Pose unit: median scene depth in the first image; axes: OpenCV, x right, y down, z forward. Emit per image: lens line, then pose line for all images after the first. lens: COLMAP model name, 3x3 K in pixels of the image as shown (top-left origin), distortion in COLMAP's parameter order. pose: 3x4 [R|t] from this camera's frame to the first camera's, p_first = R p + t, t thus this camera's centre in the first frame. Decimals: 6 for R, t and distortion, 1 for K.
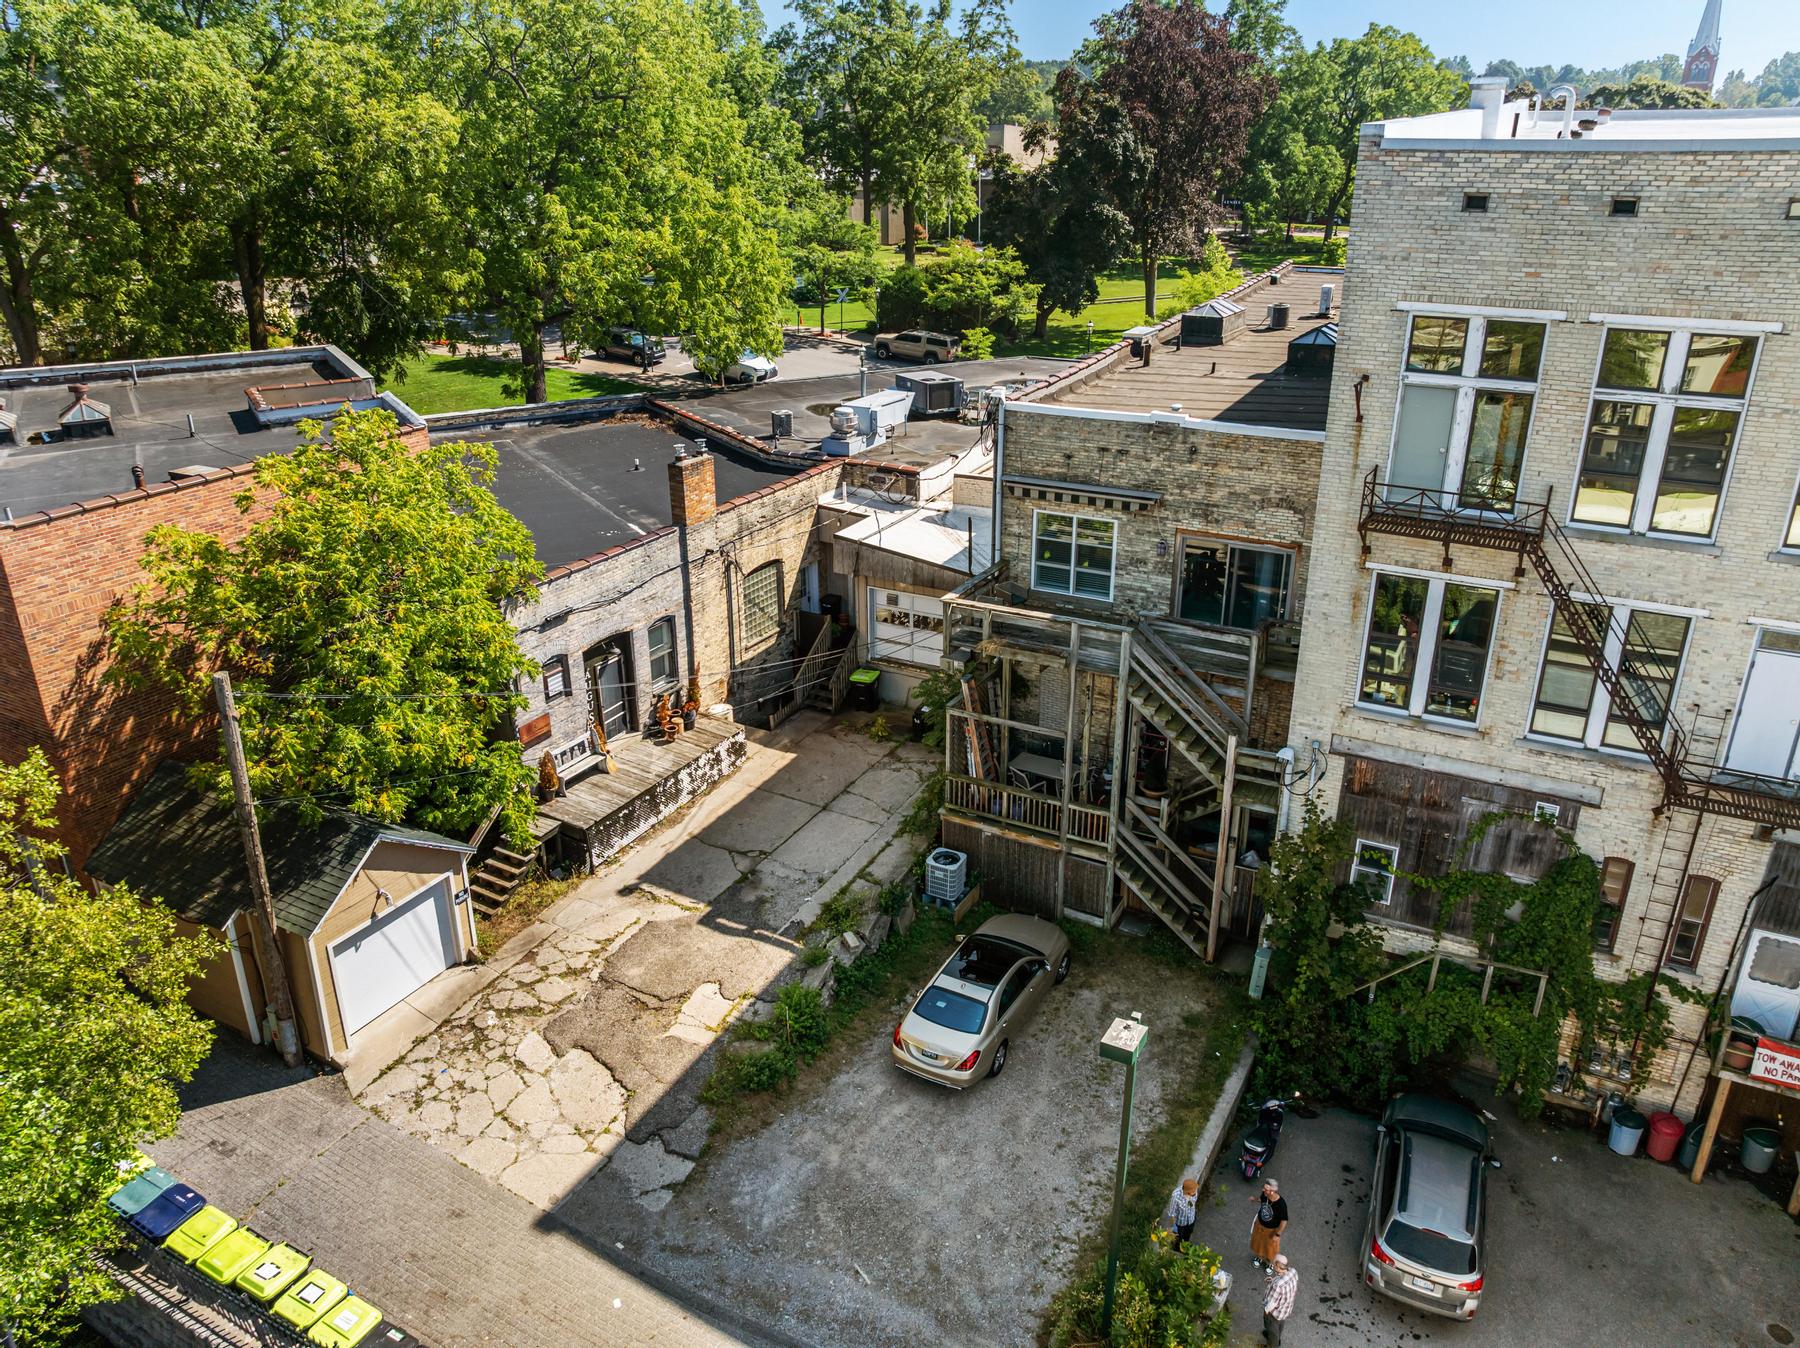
lens RADIAL K [[1255.4, 0, 906.2], [0, 1255.4, 671.8], [0, 0, 1]] dist [-0.035665, -0.003896]
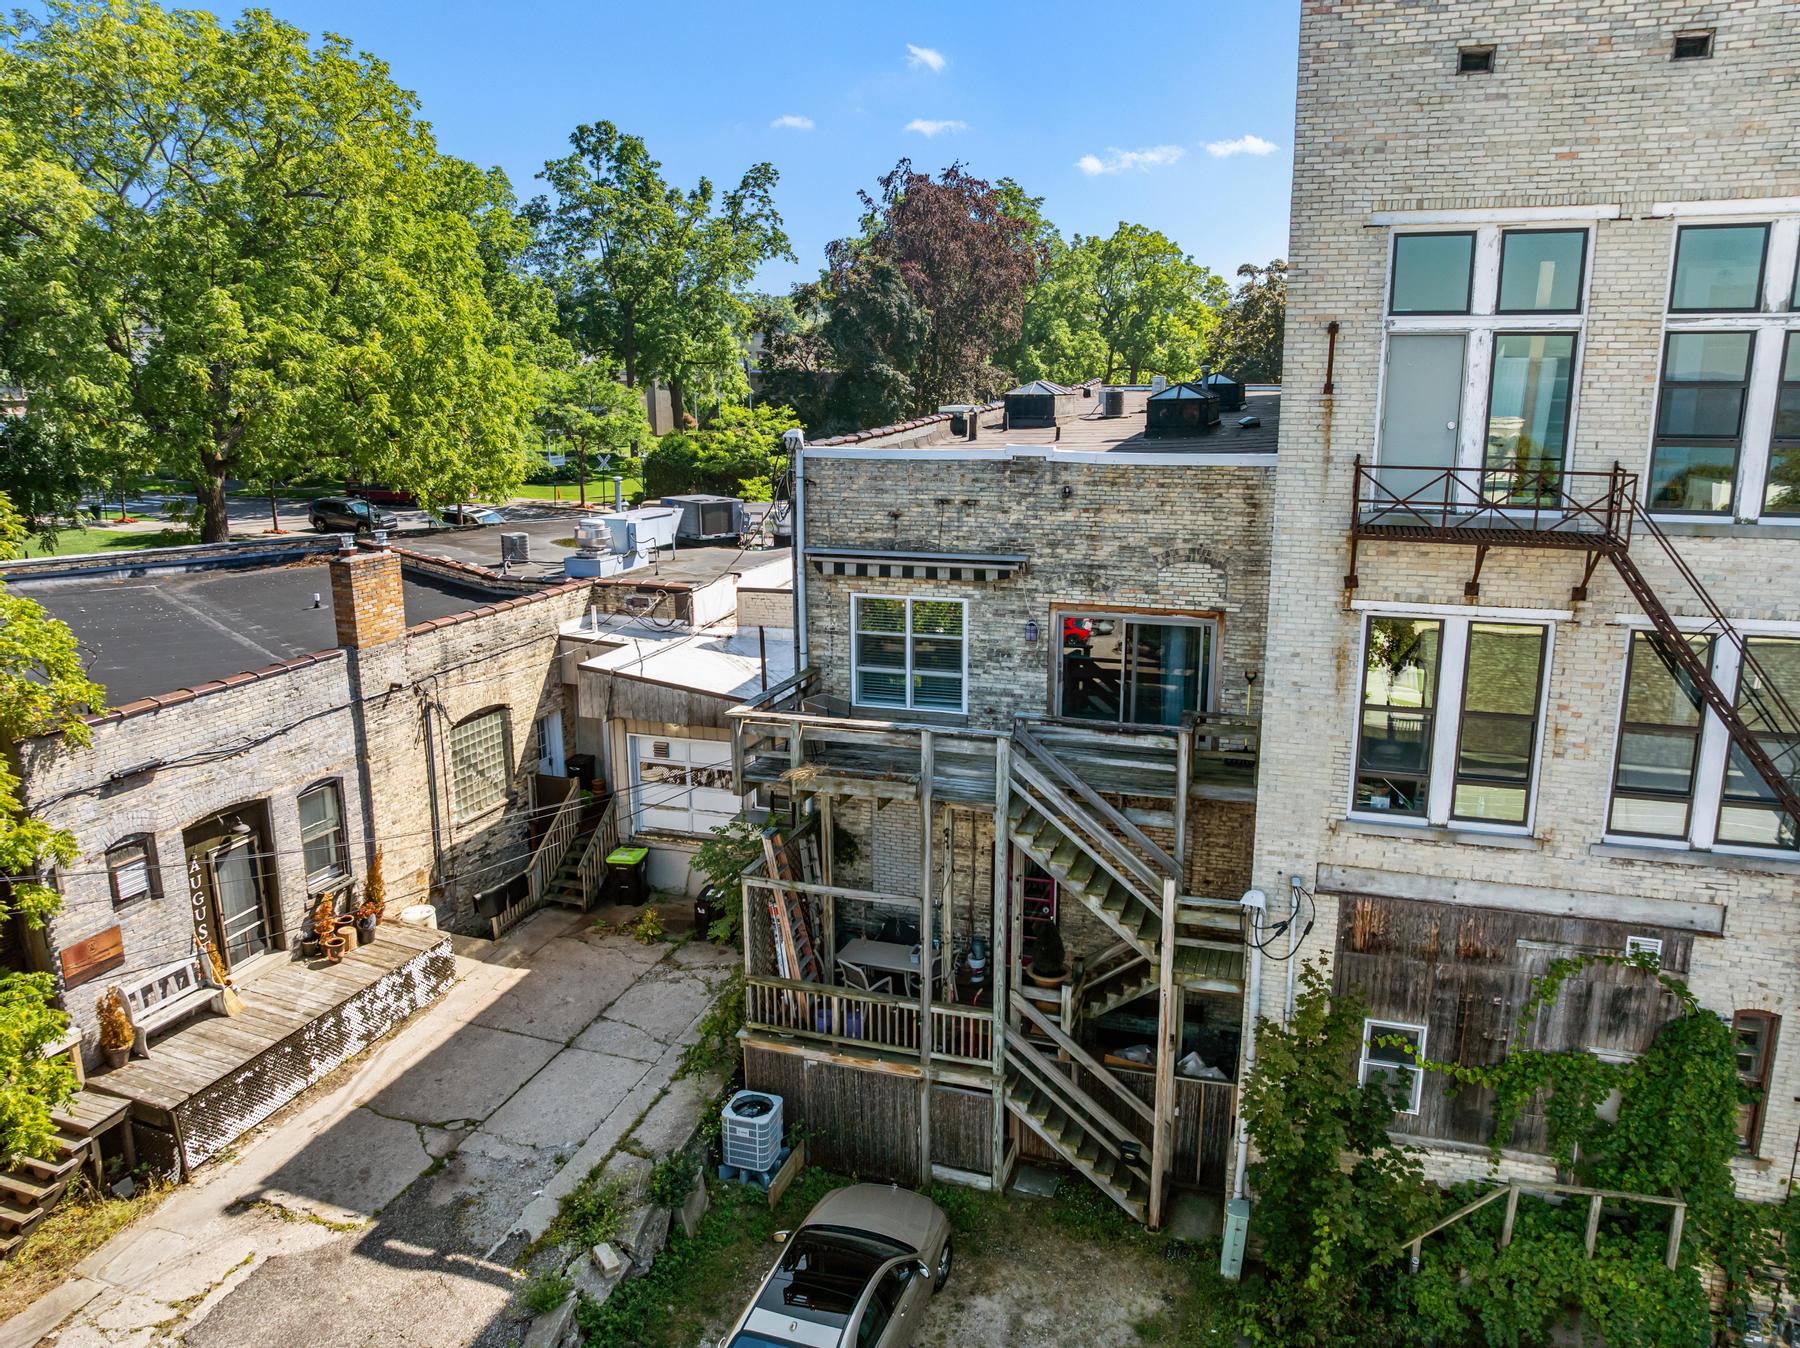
lens RADIAL K [[1255.4, 0, 906.2], [0, 1255.4, 671.8], [0, 0, 1]] dist [-0.035665, -0.003896]
pose [[0.984226, -0.038843, 0.172597, 0.006869], [0.067888, 0.983834, -0.165717, 0.037939], [-0.163370, 0.174821, 0.970952, 0.306260]]
